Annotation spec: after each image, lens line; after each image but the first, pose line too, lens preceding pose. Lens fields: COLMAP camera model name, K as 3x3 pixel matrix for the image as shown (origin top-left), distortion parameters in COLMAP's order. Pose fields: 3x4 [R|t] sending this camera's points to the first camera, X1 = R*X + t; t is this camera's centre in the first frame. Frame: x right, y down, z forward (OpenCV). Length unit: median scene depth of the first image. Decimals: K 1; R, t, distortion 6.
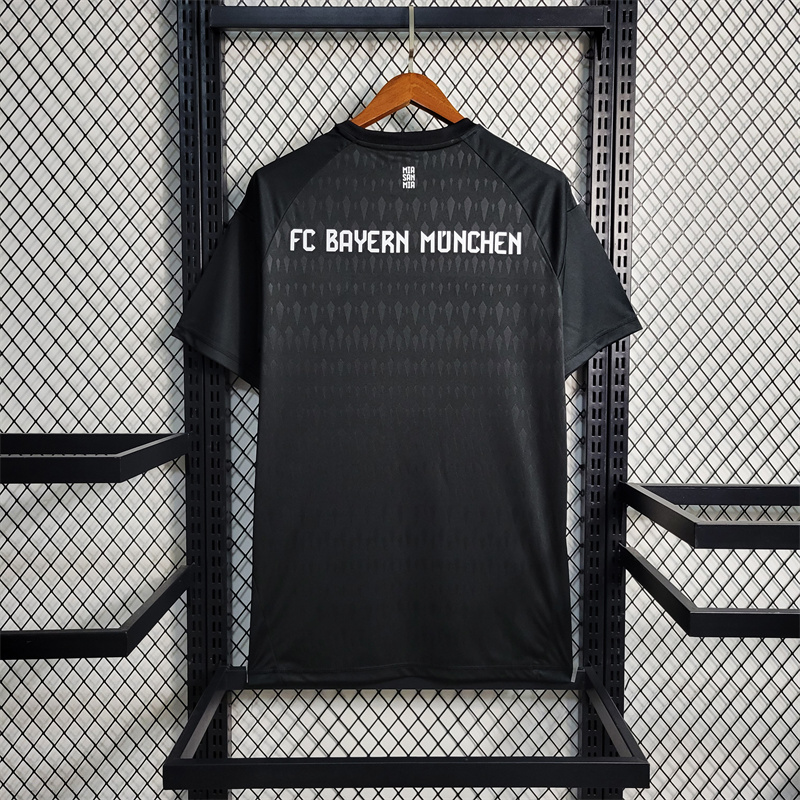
lens RADIAL K [[802.5, 0, 402.8], [0, 802.5, 404.5], [0, 0, 1]] dist [0.001207, 0.000000]
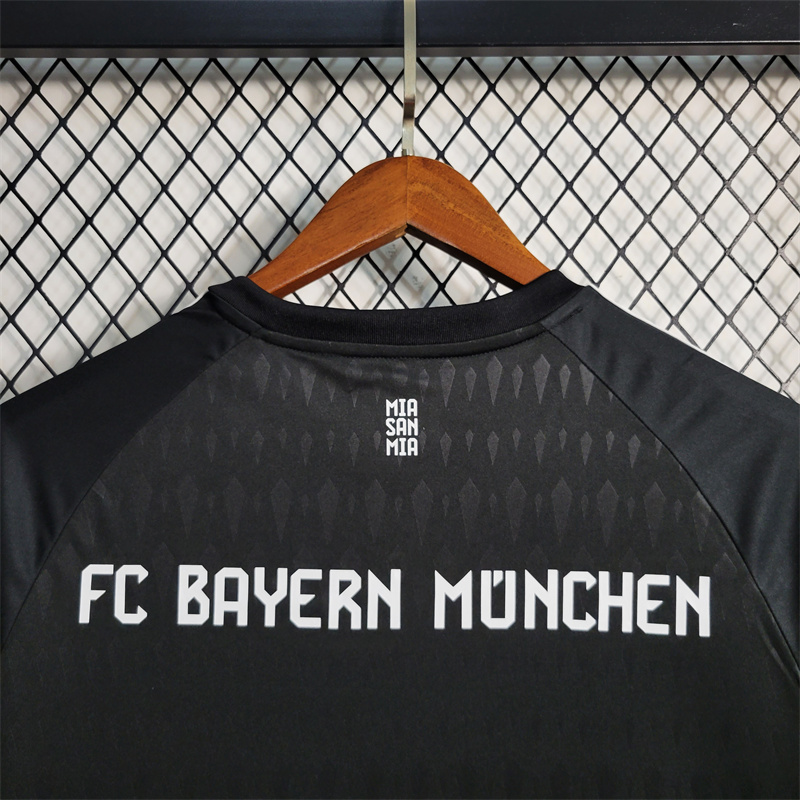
lens RADIAL K [[802.5, 0, 404.9], [0, 802.5, 387.4], [0, 0, 1]] dist [0.001207, 0.000000]
pose [[0.999933, 0.001214, -0.011510, 0.013029], [-0.002377, 0.994830, -0.101529, -0.261818], [0.011327, 0.101549, 0.994766, 0.624635]]
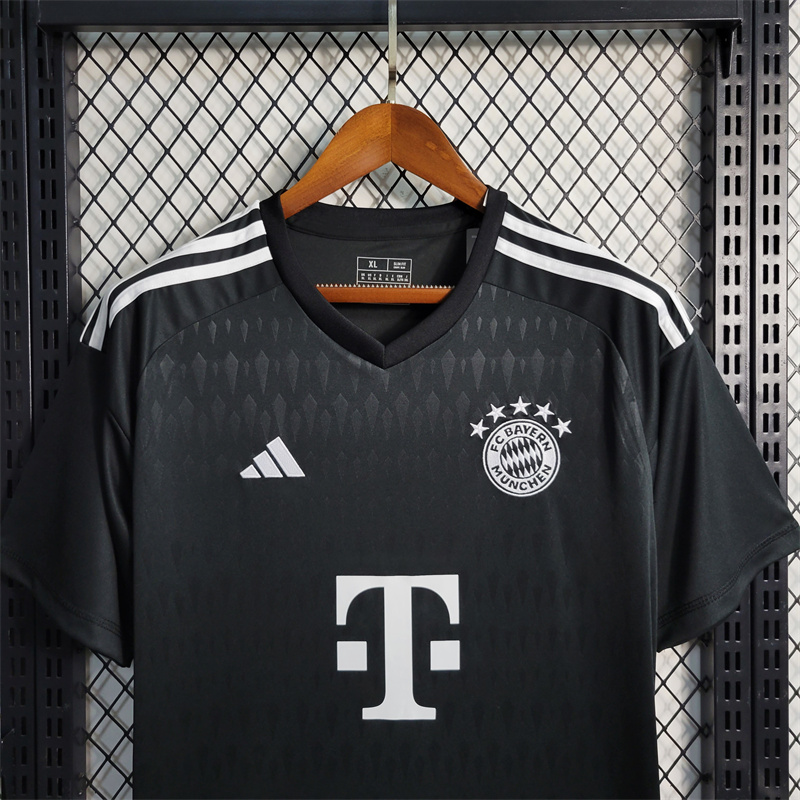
lens RADIAL K [[802.5, 0, 399.0], [0, 802.5, 395.6], [0, 0, 1]] dist [0.001207, 0.000000]
pose [[0.999915, -0.009366, 0.009055, 0.004101], [0.009844, 0.998481, -0.054208, -0.176219], [-0.008533, 0.054293, 0.998489, 0.449055]]
